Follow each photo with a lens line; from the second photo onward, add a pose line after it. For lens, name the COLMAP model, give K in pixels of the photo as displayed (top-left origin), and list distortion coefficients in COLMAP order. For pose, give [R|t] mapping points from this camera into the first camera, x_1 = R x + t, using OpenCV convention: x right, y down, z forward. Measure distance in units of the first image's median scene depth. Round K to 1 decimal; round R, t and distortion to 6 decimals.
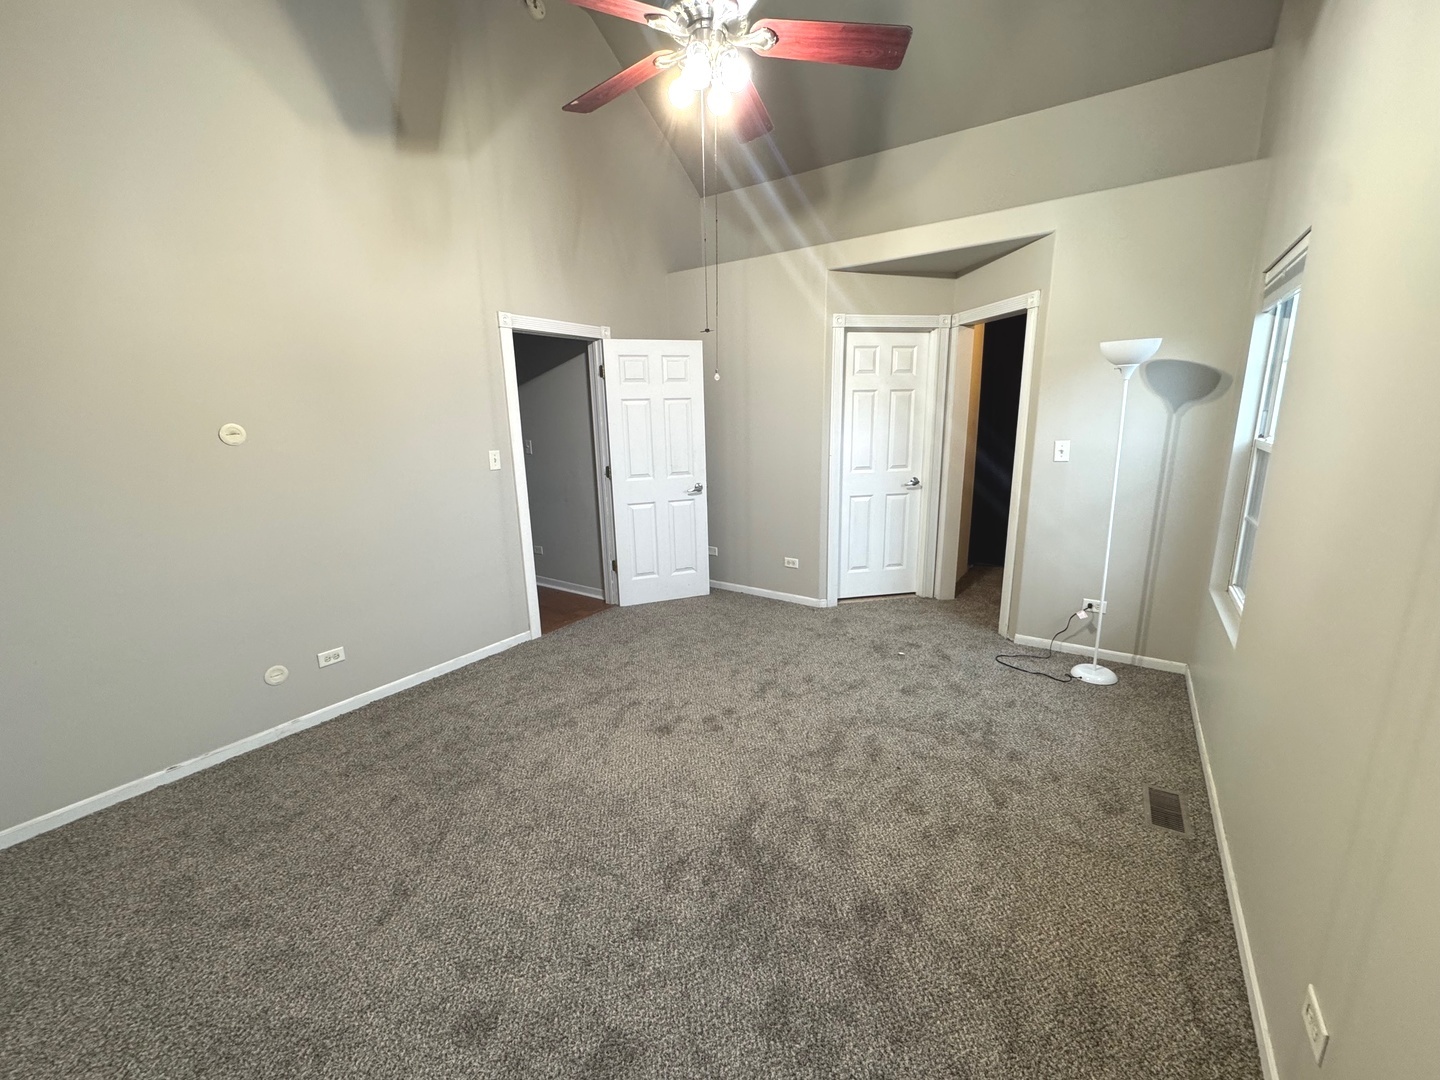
lens RADIAL K [[576.4, 0, 720.0], [0, 576.4, 540.0], [0, 0, 1]] dist [-0.002233, -0.000192]
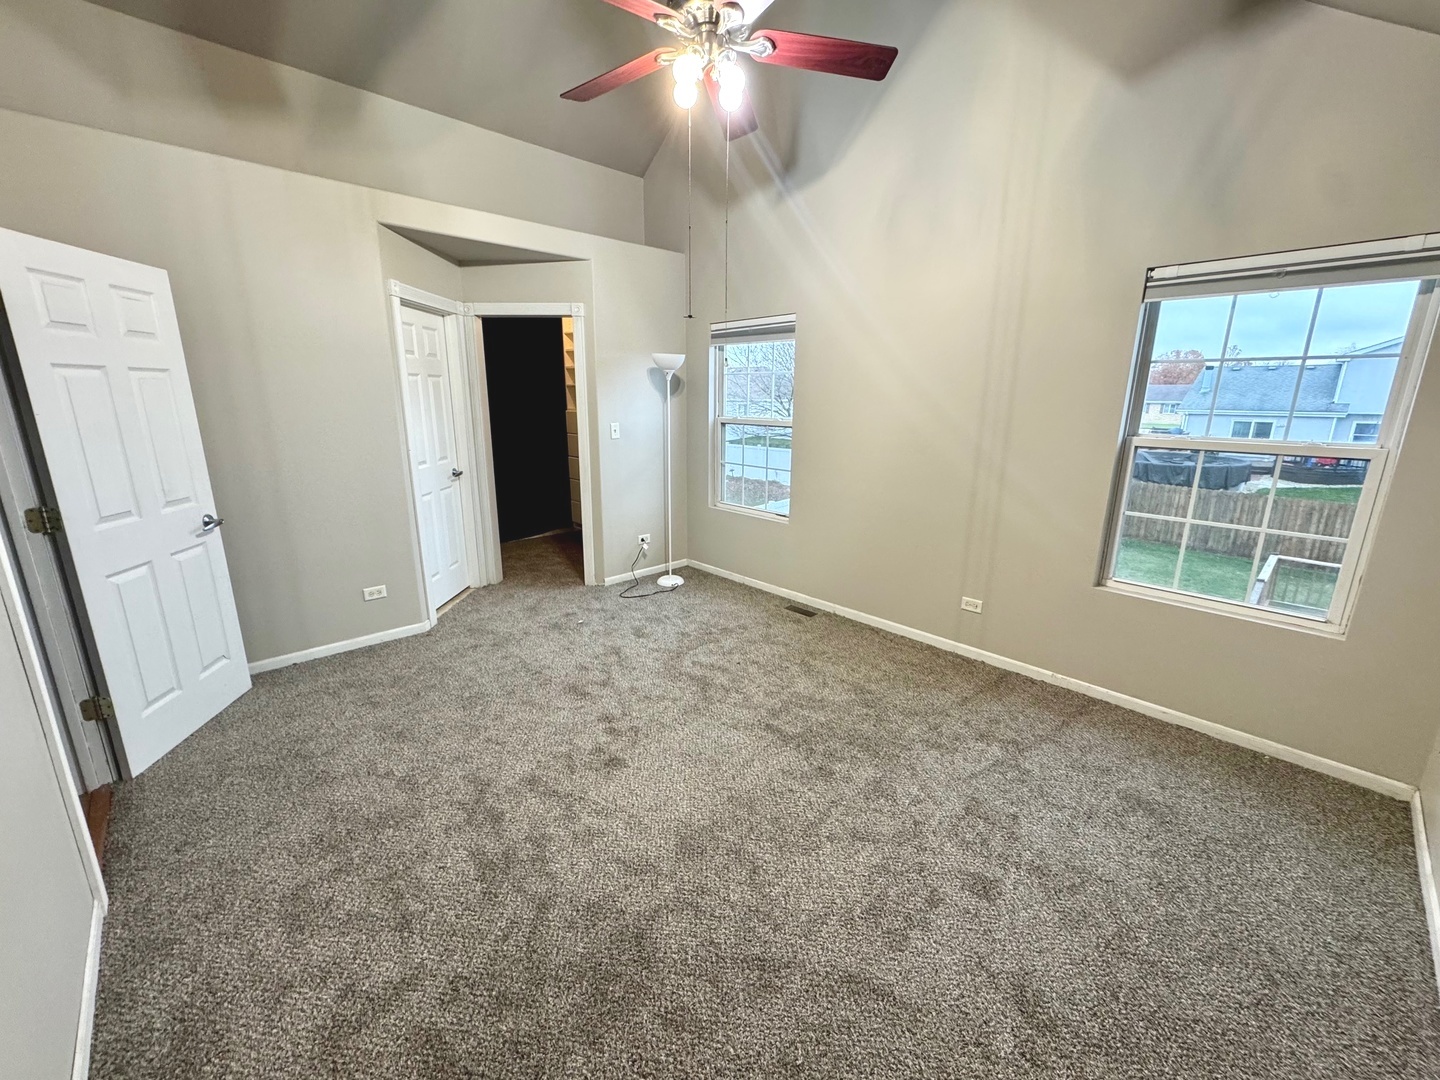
lens RADIAL K [[576.4, 0, 720.0], [0, 576.4, 540.0], [0, 0, 1]] dist [-0.002233, -0.000192]
pose [[0.215926, -0.216254, 0.952161, -0.649504], [0.204079, 0.963623, 0.172577, -0.088789], [-0.954844, 0.157052, 0.252205, 0.456912]]
